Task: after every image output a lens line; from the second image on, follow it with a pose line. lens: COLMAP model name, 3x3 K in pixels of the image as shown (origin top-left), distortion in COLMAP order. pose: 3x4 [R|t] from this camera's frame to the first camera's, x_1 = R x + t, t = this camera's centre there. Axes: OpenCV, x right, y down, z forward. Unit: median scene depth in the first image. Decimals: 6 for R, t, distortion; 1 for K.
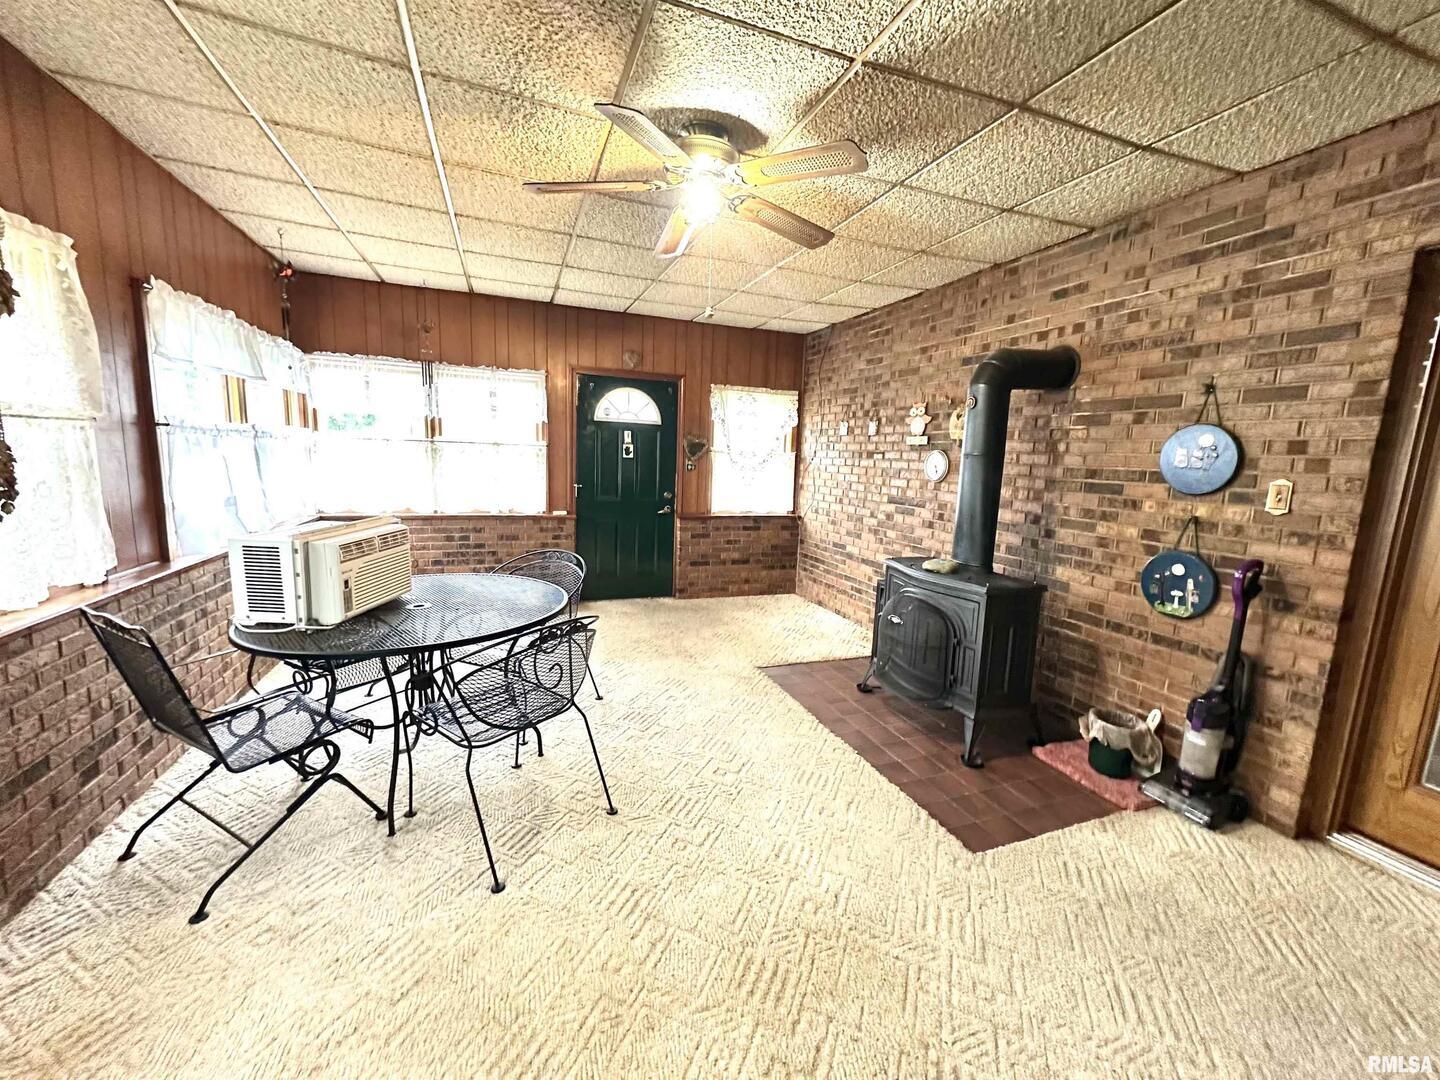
lens RADIAL K [[578.3, 0, 717.4], [0, 578.3, 543.2], [0, 0, 1]] dist [0.001208, 0.000104]
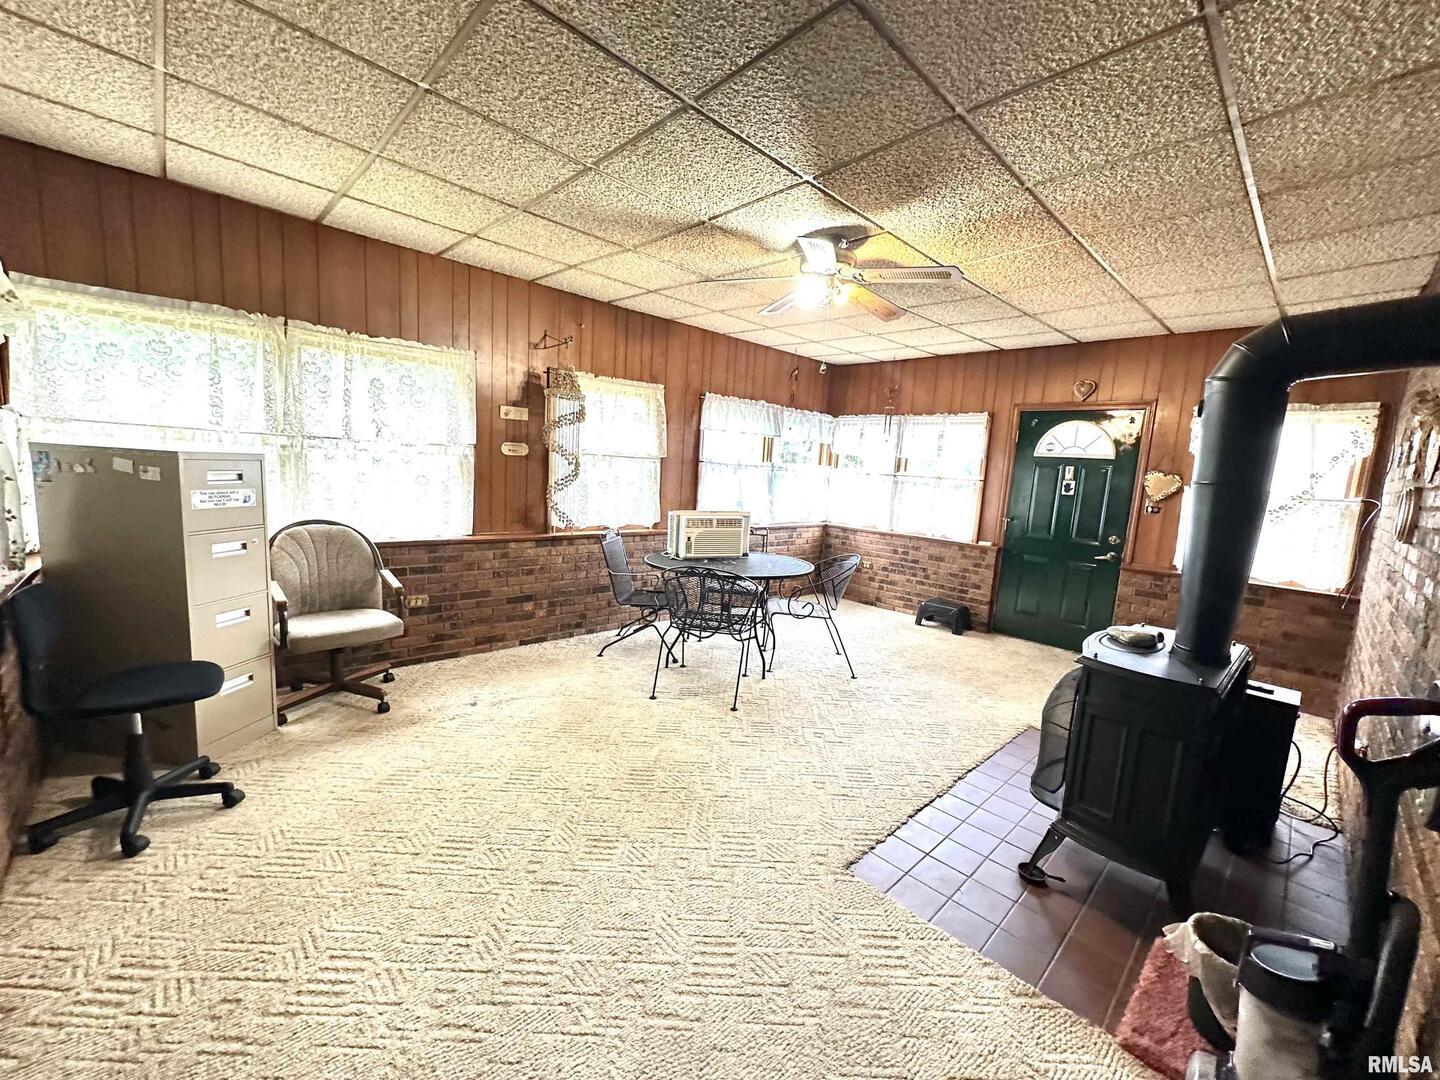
lens RADIAL K [[578.3, 0, 717.4], [0, 578.3, 543.2], [0, 0, 1]] dist [0.001208, 0.000104]
pose [[0.384332, 0.108311, -0.916819, 0.533018], [-0.184077, 0.982143, 0.038863, -0.004054], [0.904657, 0.153829, 0.397406, 0.142049]]
